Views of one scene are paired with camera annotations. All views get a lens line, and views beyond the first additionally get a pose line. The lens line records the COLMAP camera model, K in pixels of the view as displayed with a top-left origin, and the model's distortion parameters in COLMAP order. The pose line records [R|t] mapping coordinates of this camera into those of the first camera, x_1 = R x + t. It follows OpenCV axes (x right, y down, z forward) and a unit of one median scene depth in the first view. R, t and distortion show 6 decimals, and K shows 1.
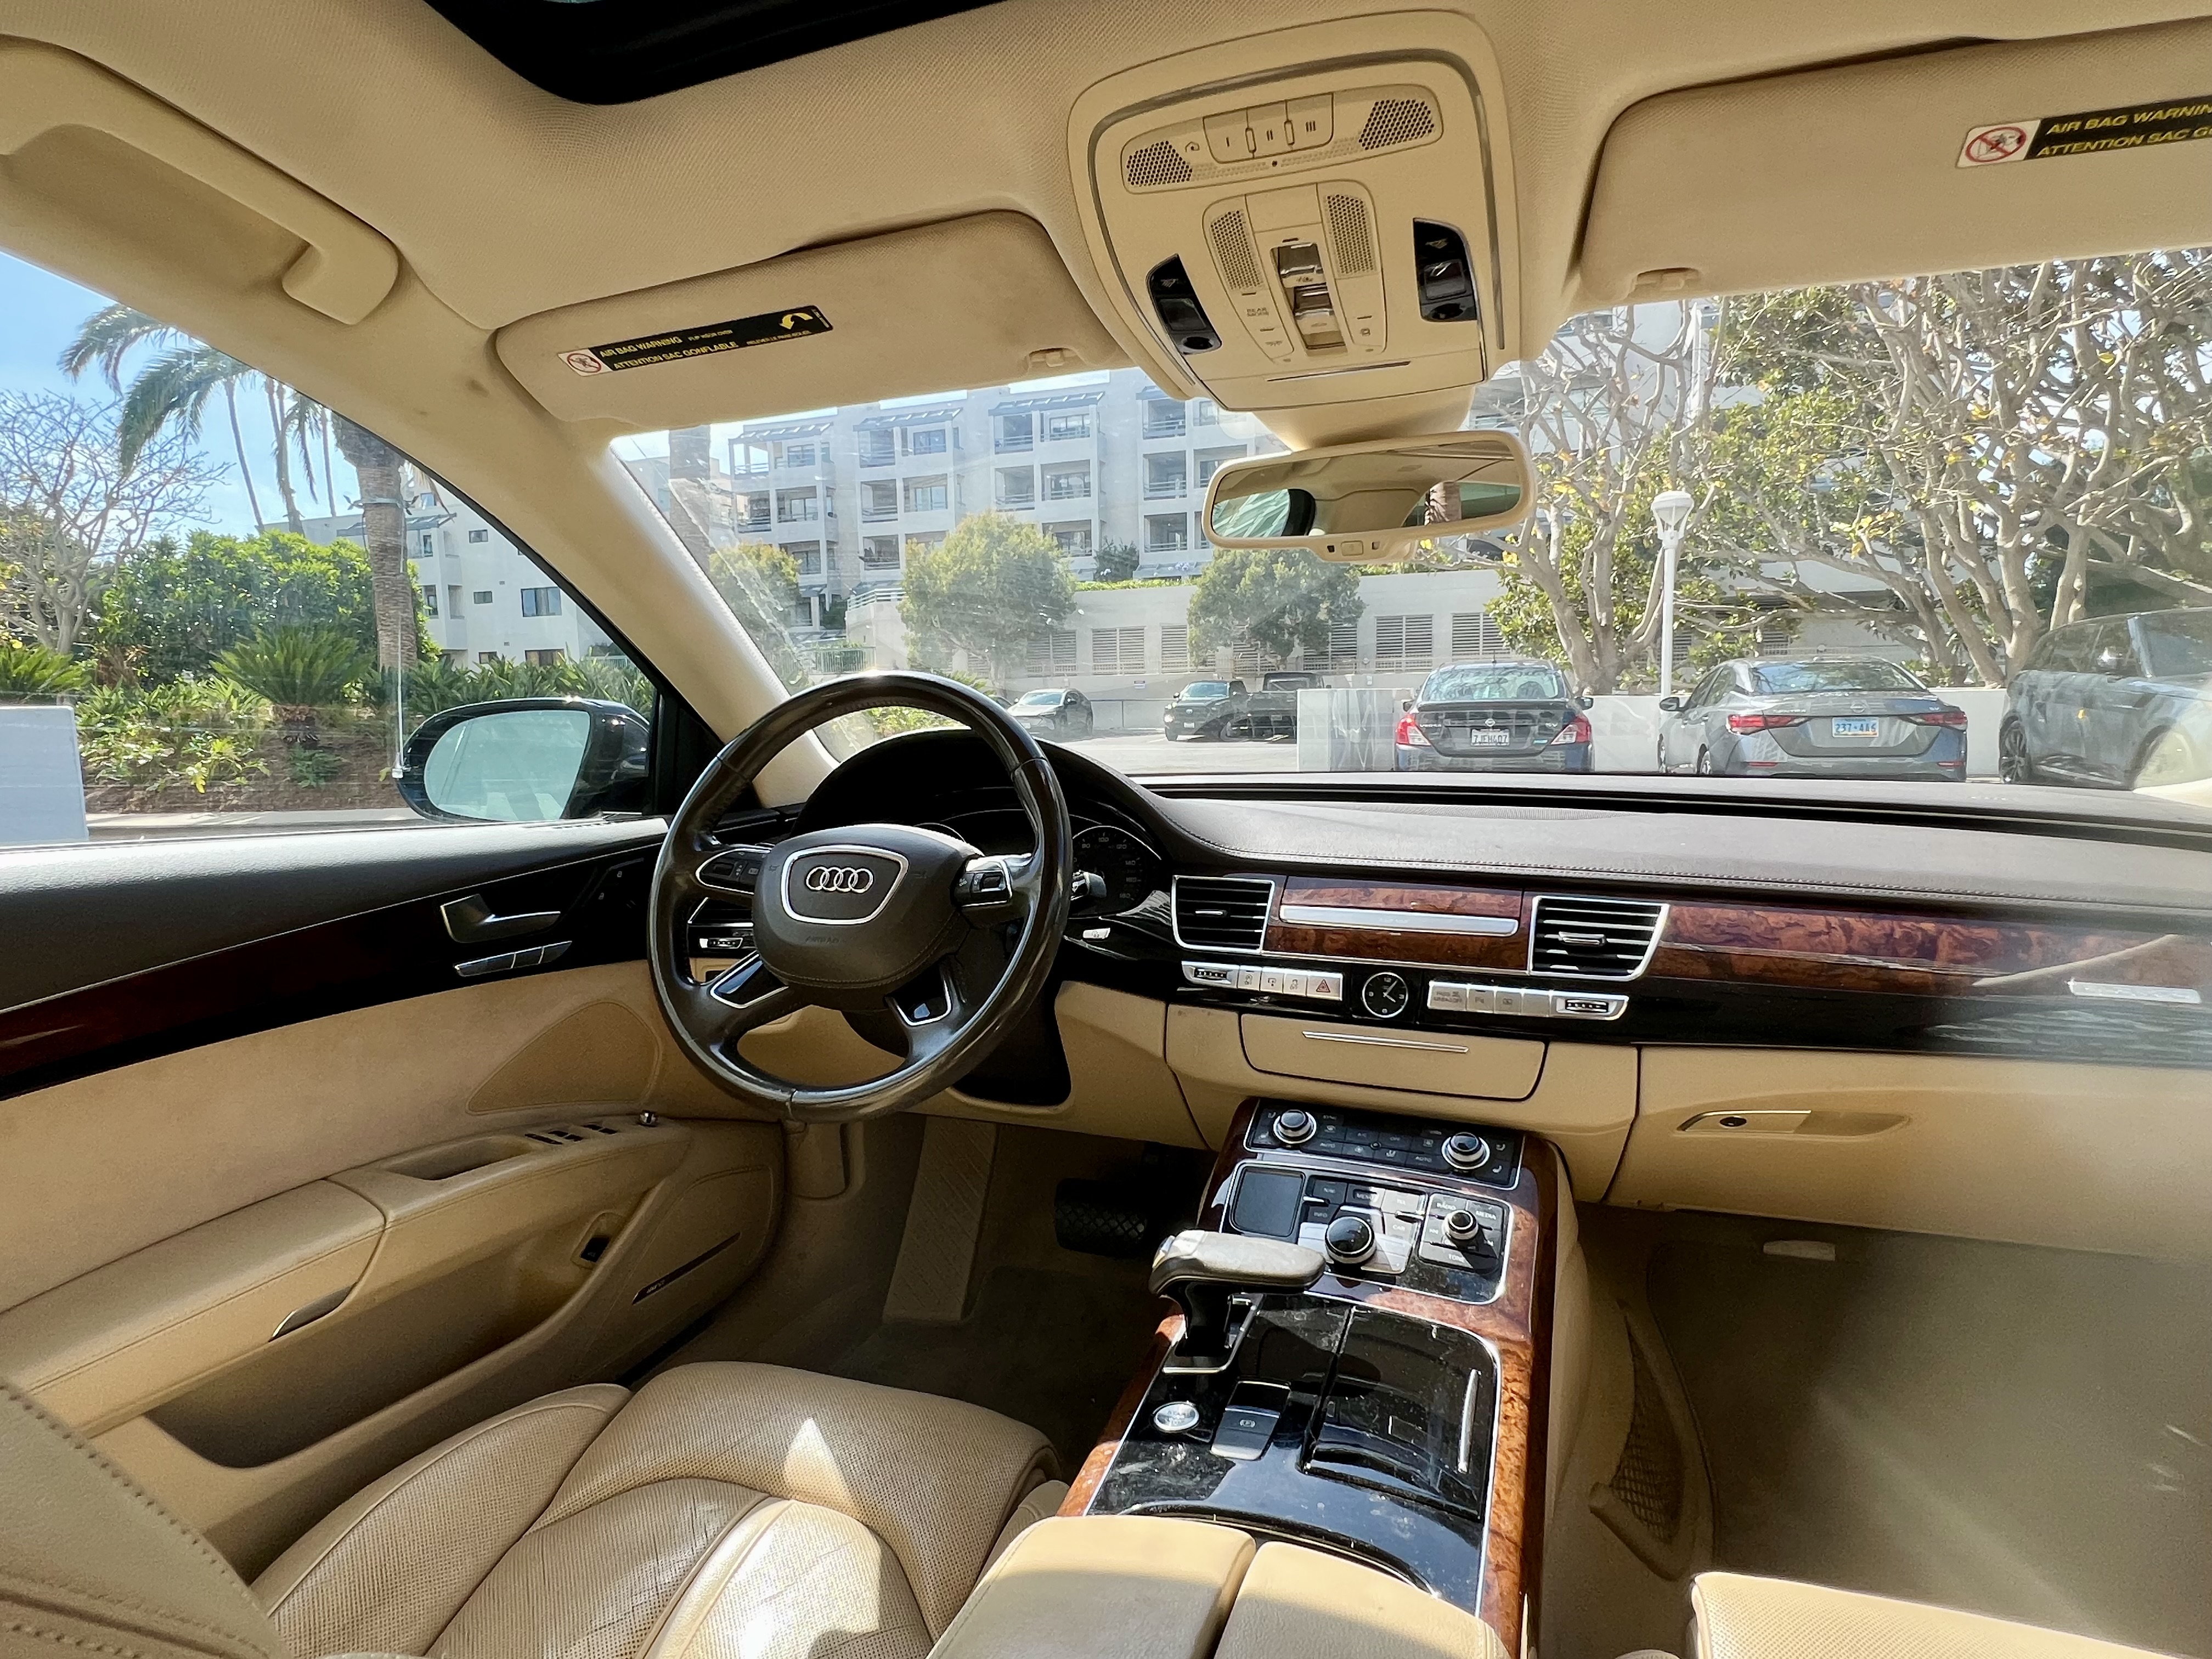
lens RADIAL K [[1184.2, 0, 1111.2], [0, 1184.2, 819.5], [0, 0, 1]] dist [0.002462, 0.002132]
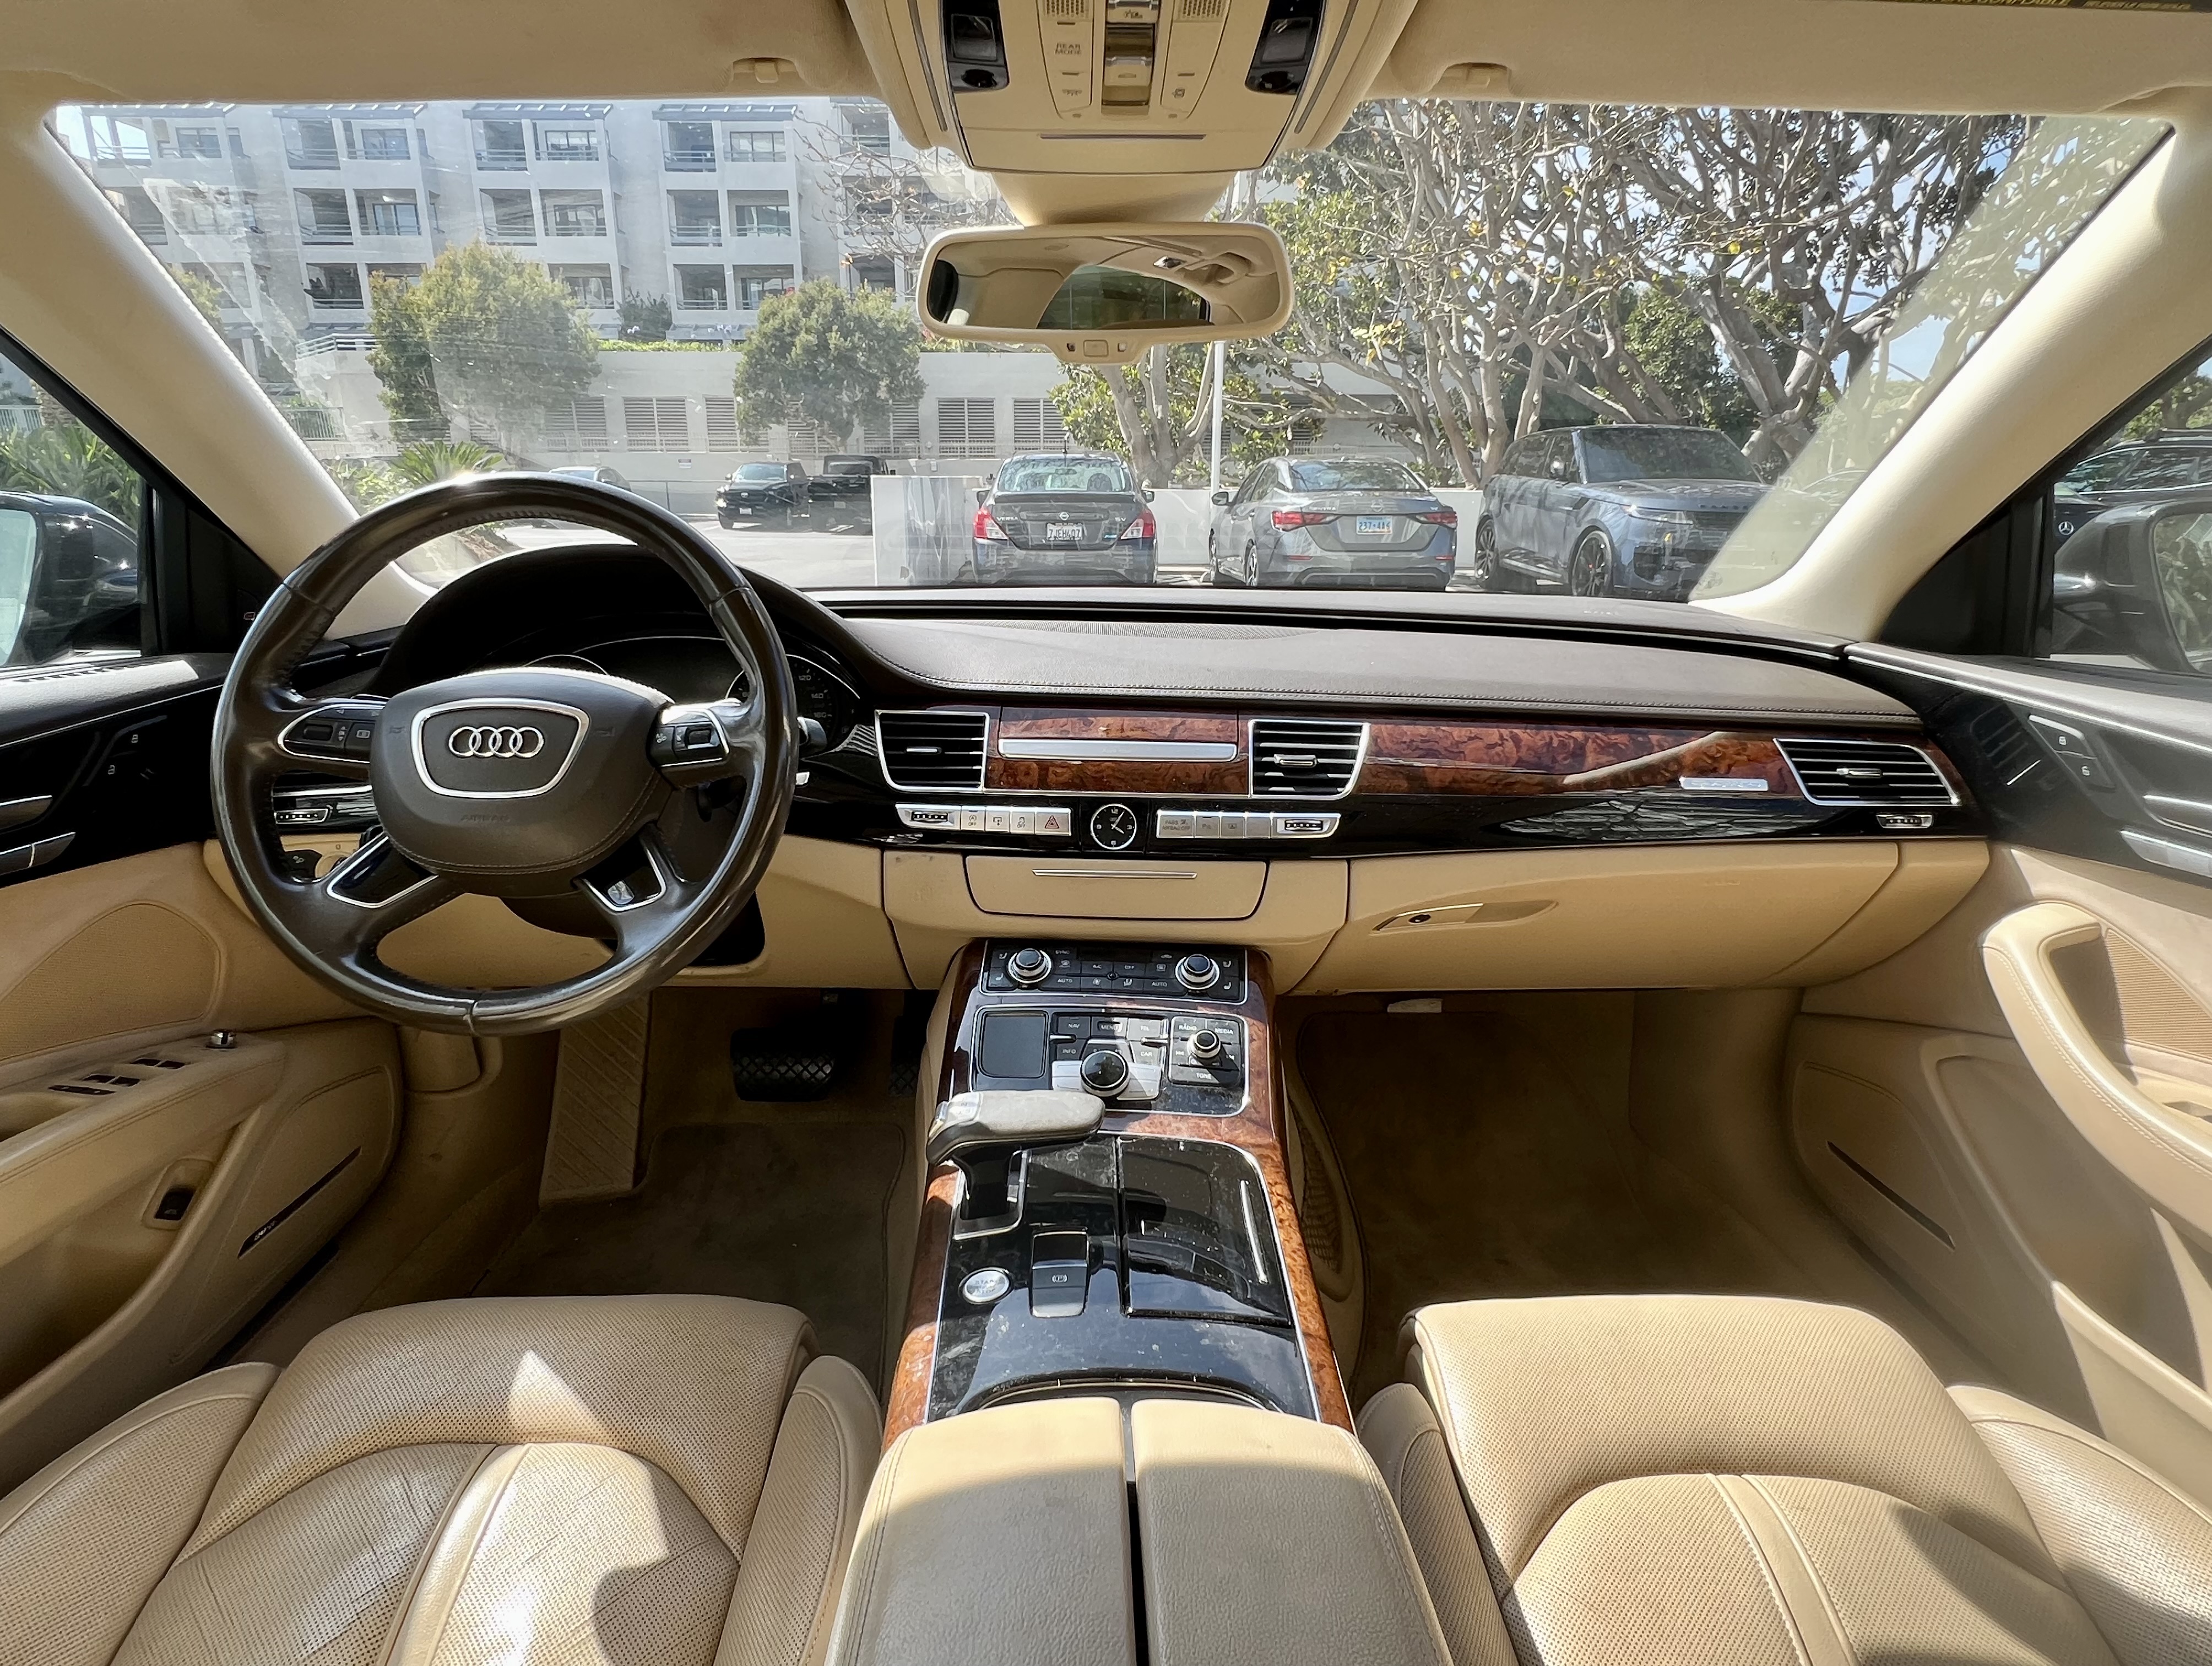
lens RADIAL K [[1183.9, 0, 1106.0], [0, 1183.9, 833.0], [0, 0, 1]] dist [0.001327, -0.000211]
pose [[0.937105, -0.077486, 0.340339, -0.102757], [0.013553, 0.982391, 0.186346, -0.028505], [-0.348786, -0.170013, 0.921653, 0.085270]]
